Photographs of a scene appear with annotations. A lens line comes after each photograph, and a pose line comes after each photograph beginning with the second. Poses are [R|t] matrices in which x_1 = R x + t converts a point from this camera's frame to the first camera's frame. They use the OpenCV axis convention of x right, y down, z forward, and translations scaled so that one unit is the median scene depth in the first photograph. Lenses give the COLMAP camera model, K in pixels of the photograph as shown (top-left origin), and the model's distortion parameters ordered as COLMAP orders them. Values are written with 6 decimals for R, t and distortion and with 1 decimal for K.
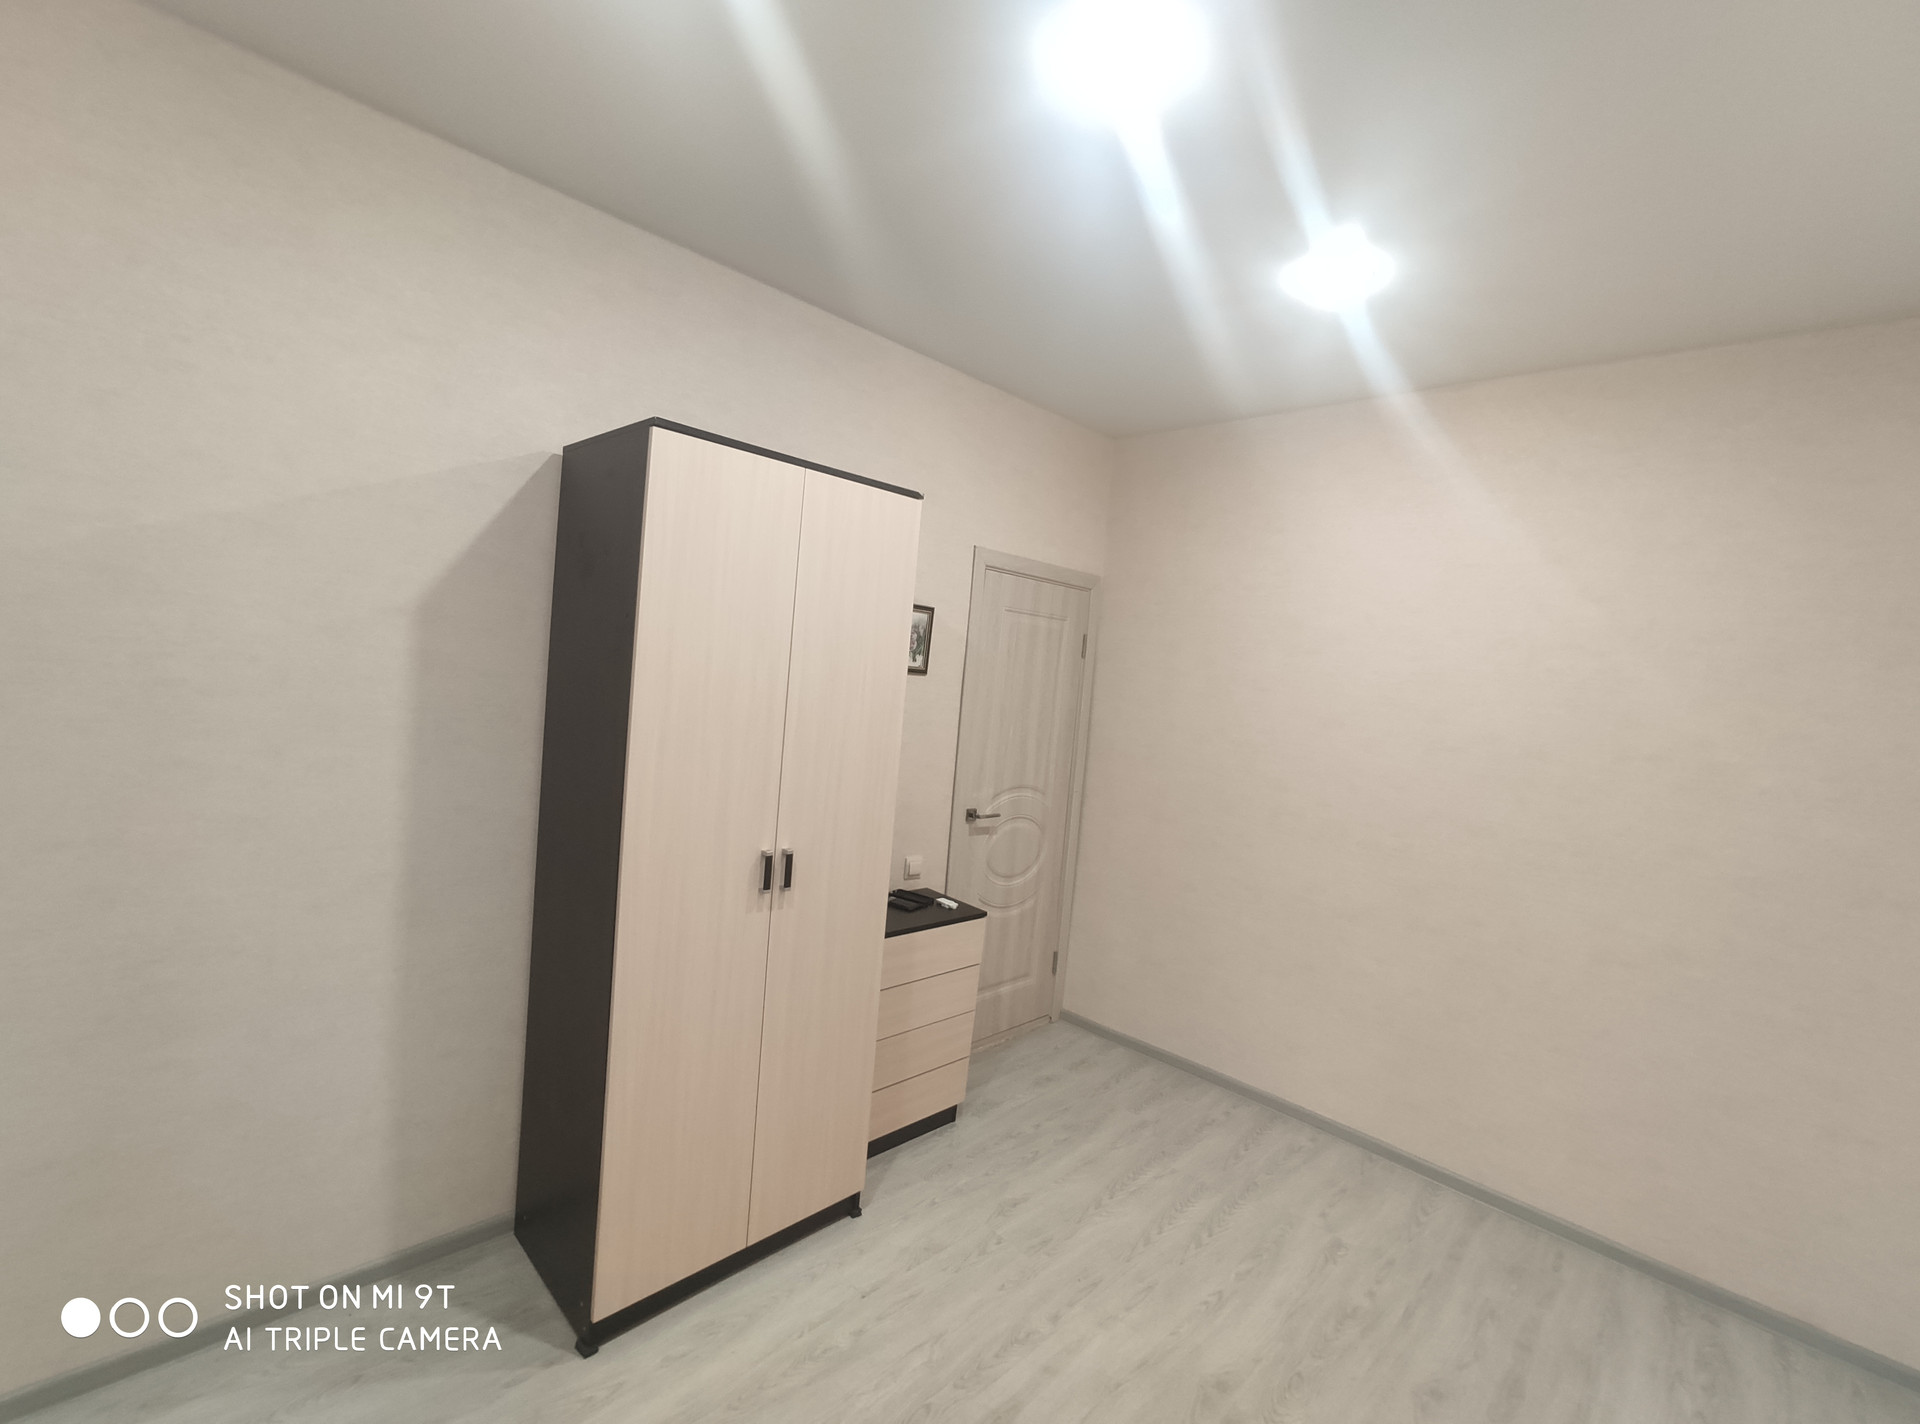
lens RADIAL K [[824.3, 0, 963.1], [0, 824.3, 712.5], [0, 0, 1]] dist [-0.034388, 0.011124]
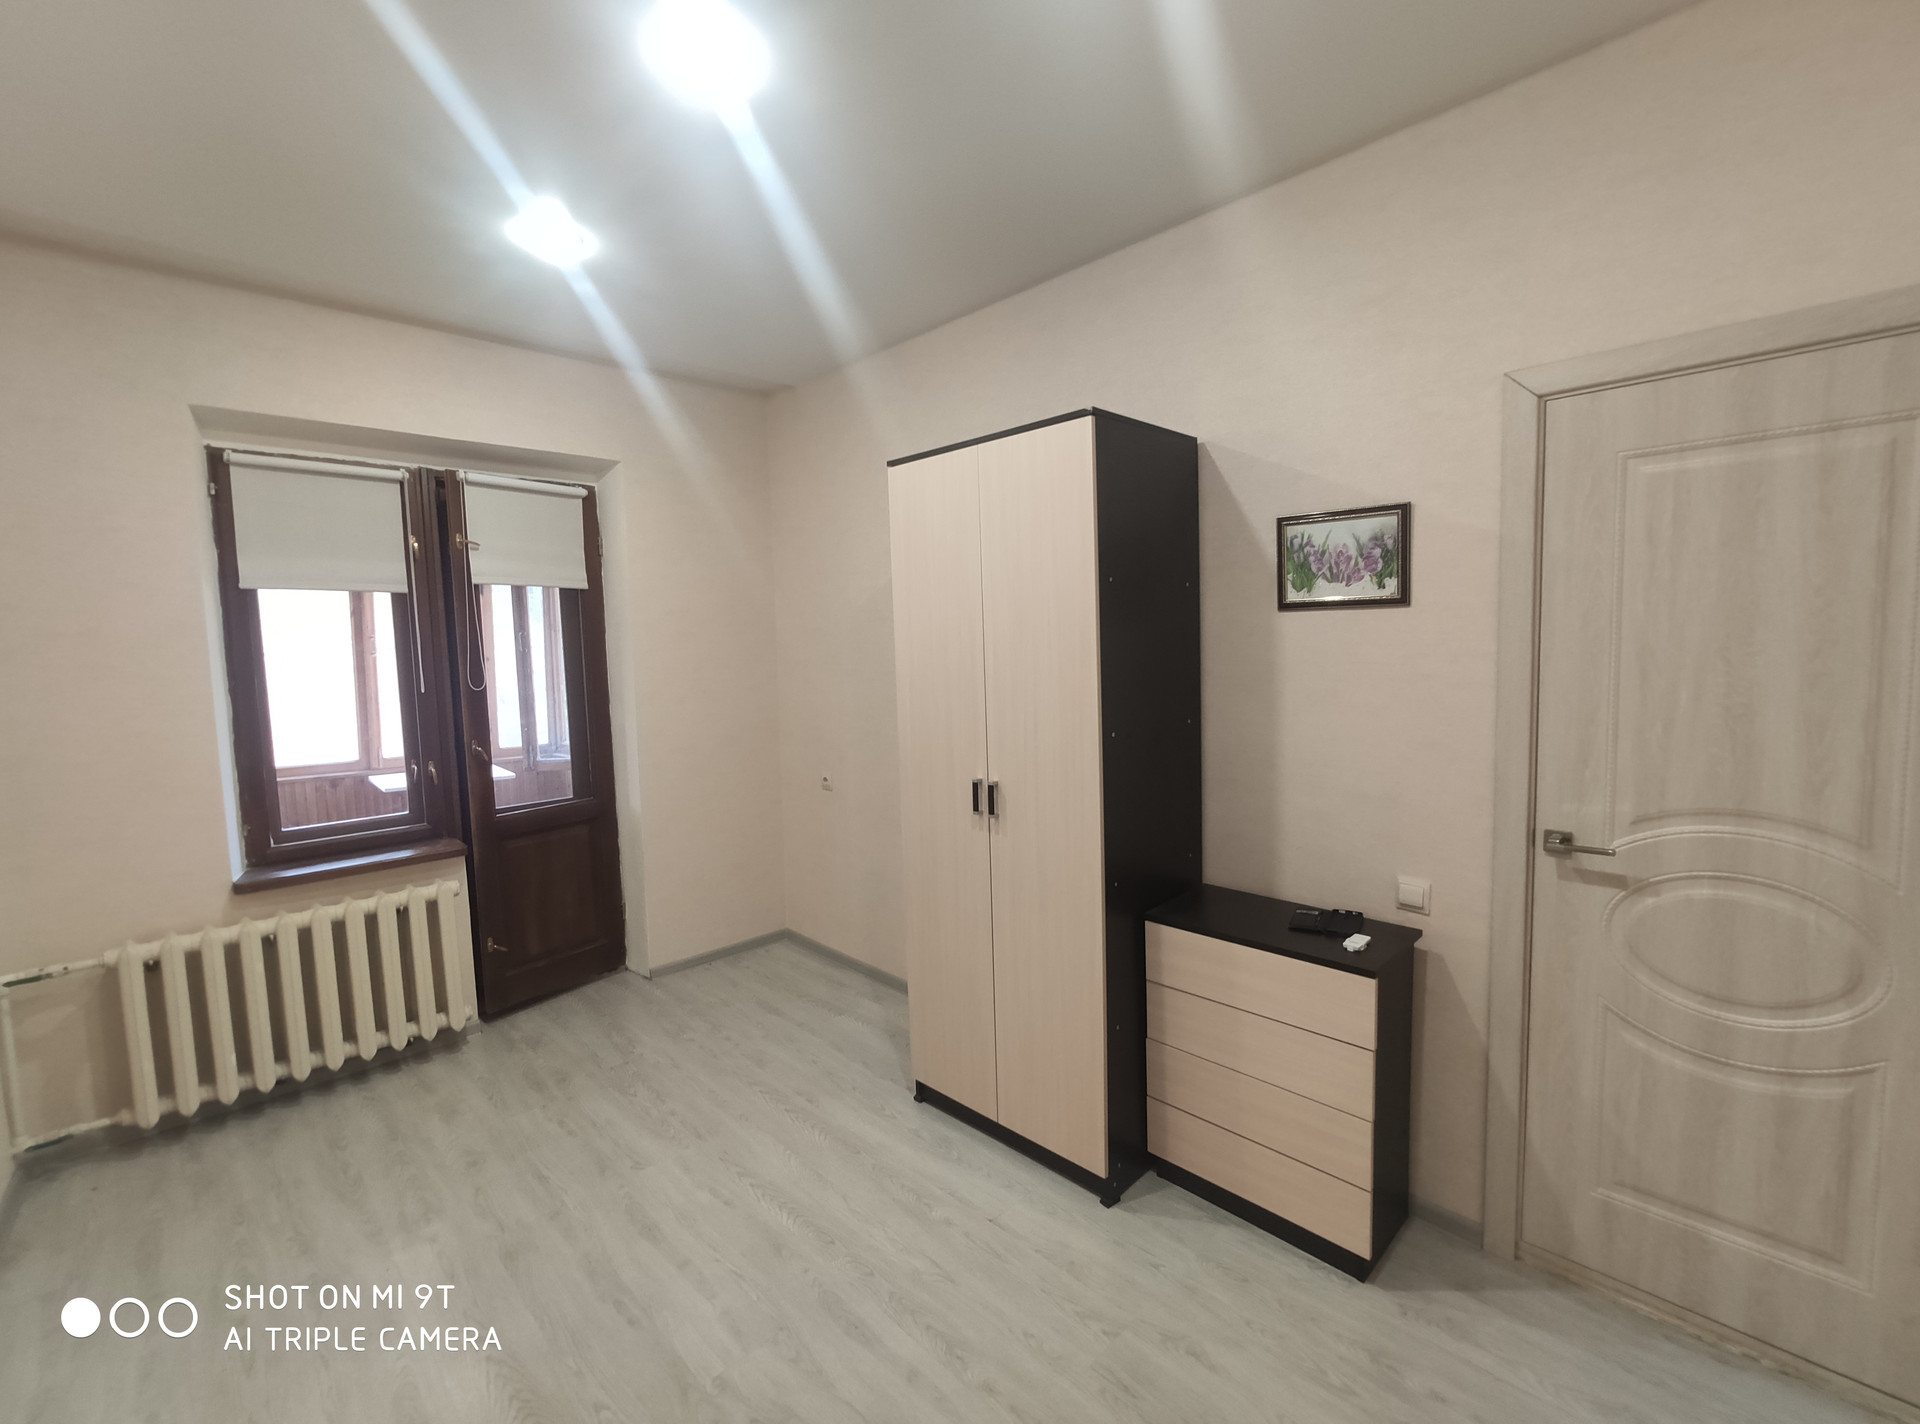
lens RADIAL K [[824.3, 0, 963.1], [0, 824.3, 712.5], [0, 0, 1]] dist [-0.034388, 0.011124]
pose [[-0.023368, -0.001693, -0.999726, 0.629560], [-0.022182, 0.999753, -0.001175, 0.050050], [0.999481, 0.022148, -0.023400, 0.667500]]
